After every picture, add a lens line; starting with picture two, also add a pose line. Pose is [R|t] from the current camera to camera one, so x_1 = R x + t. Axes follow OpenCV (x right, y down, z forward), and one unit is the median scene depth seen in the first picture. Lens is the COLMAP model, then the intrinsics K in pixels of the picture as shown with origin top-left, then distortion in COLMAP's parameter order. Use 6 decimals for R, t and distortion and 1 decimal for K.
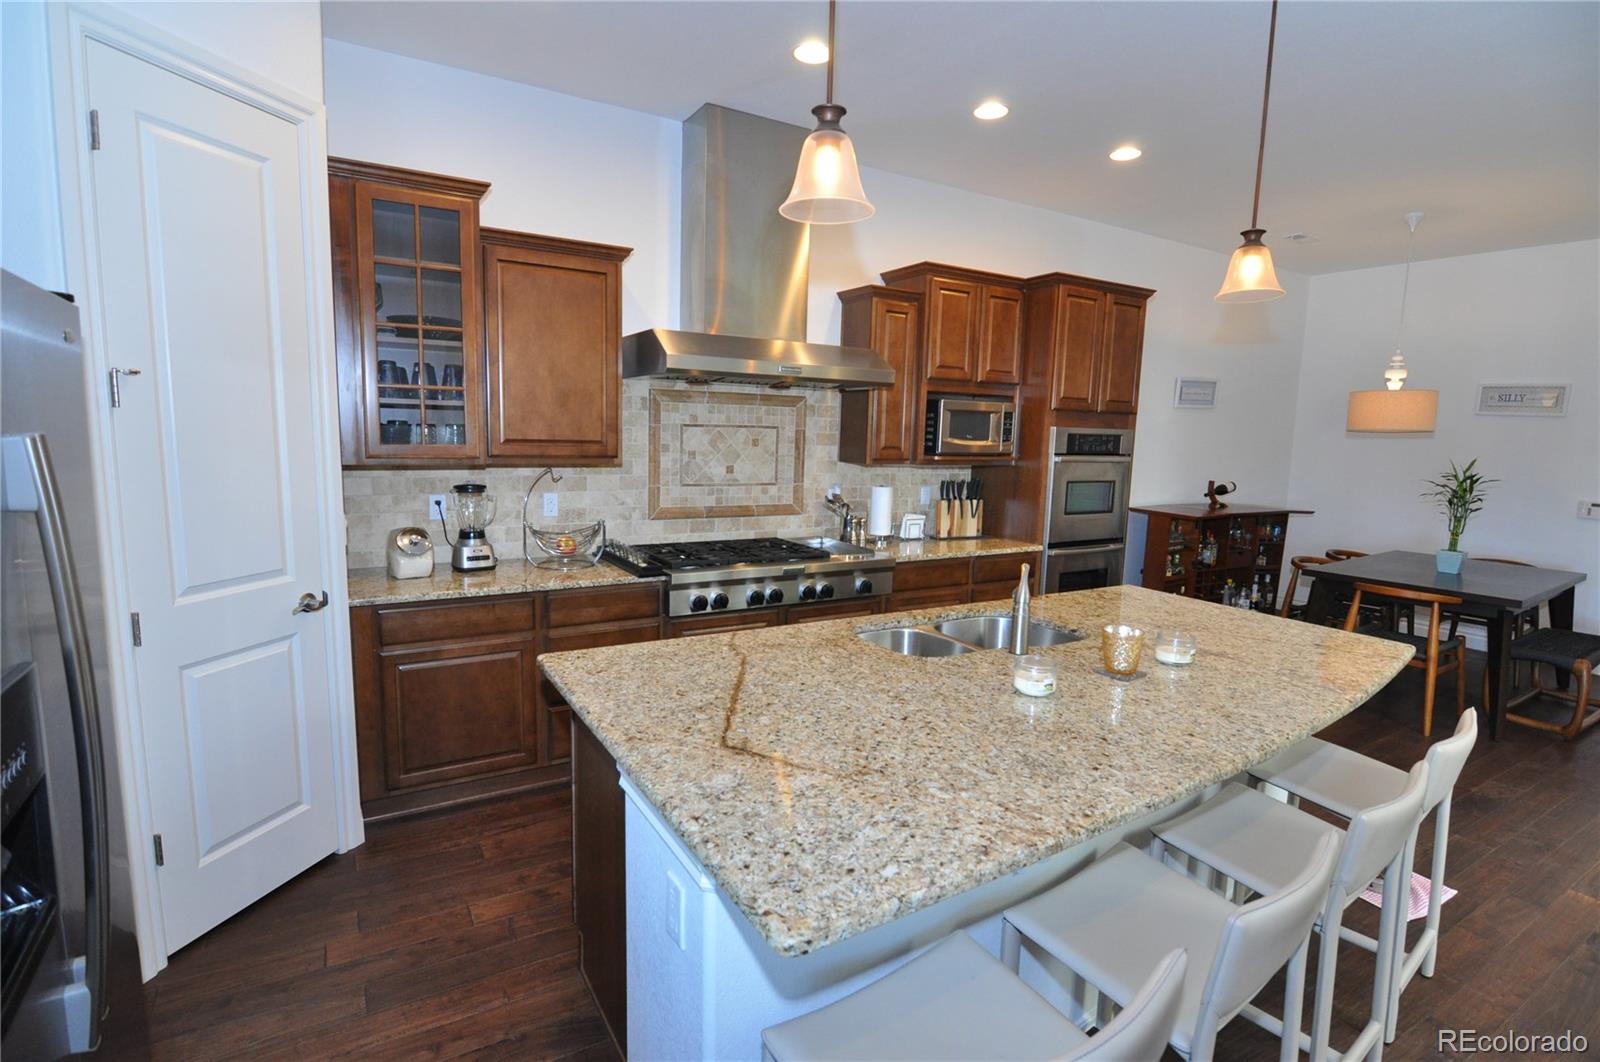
lens RADIAL K [[783.7, 0, 794.8], [0, 783.7, 532.0], [0, 0, 1]] dist [-0.001823, -0.000196]
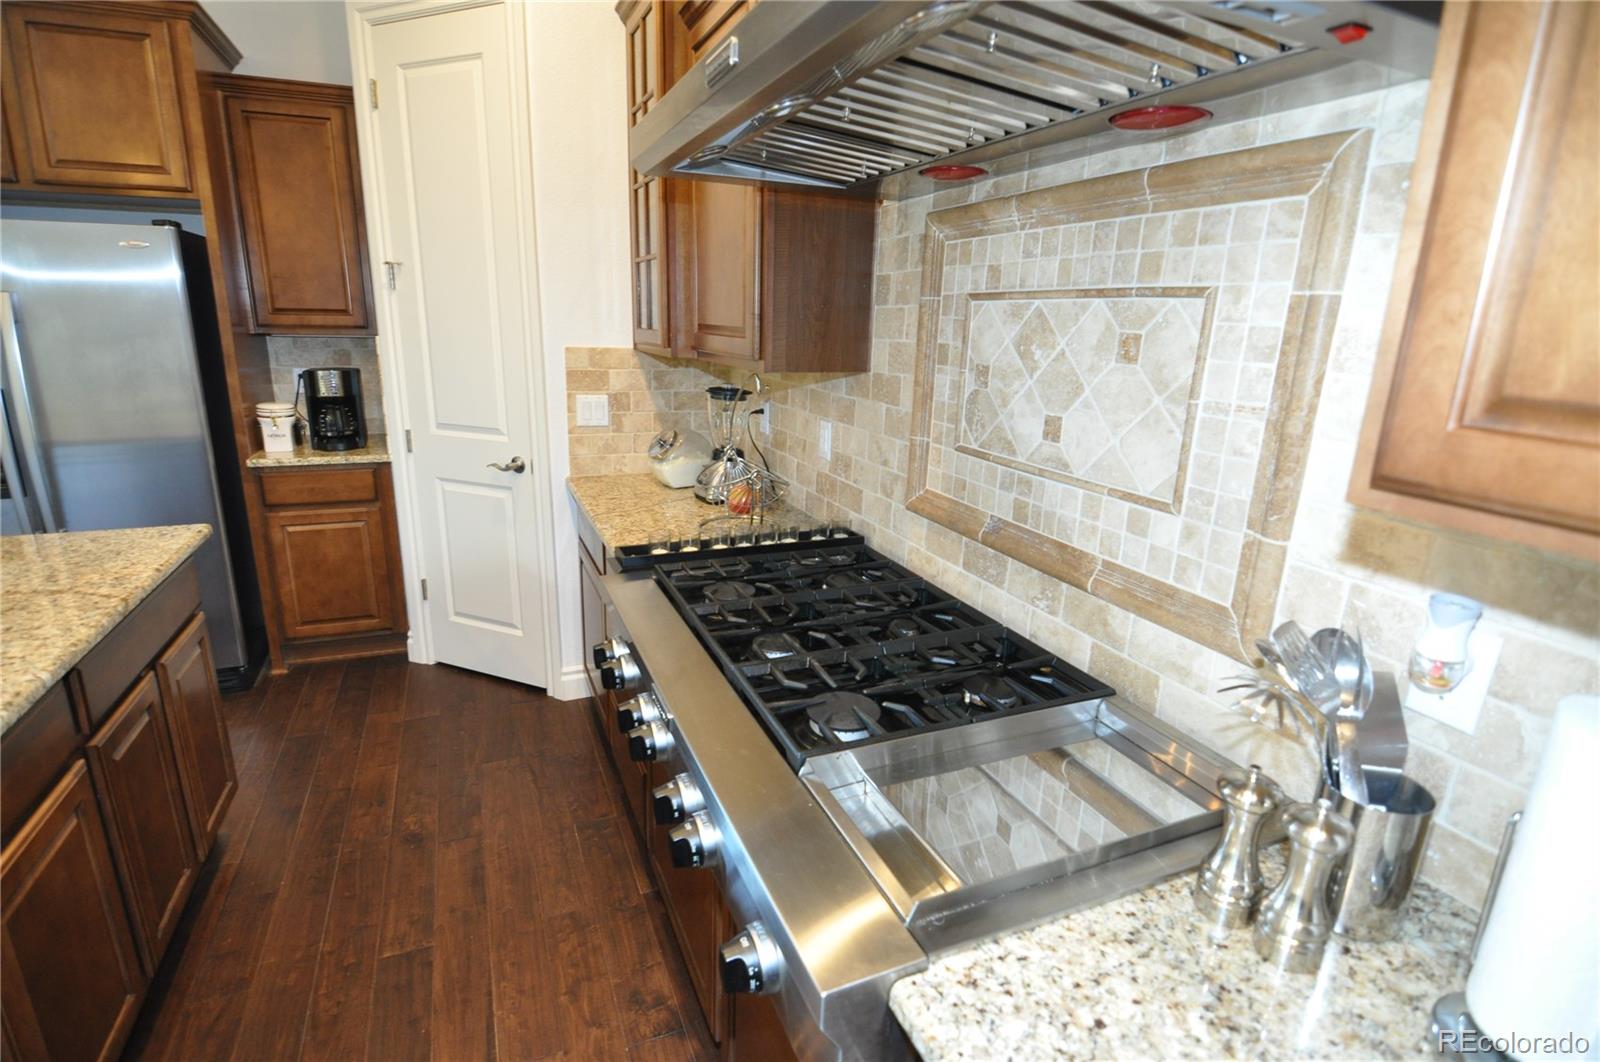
lens RADIAL K [[783.7, 0, 794.8], [0, 783.7, 532.0], [0, 0, 1]] dist [-0.001823, -0.000196]
pose [[-0.151328, 0.232047, -0.960861, 0.266069], [-0.161363, 0.953217, 0.255615, -0.106312], [0.975224, 0.193729, -0.106805, 0.945158]]
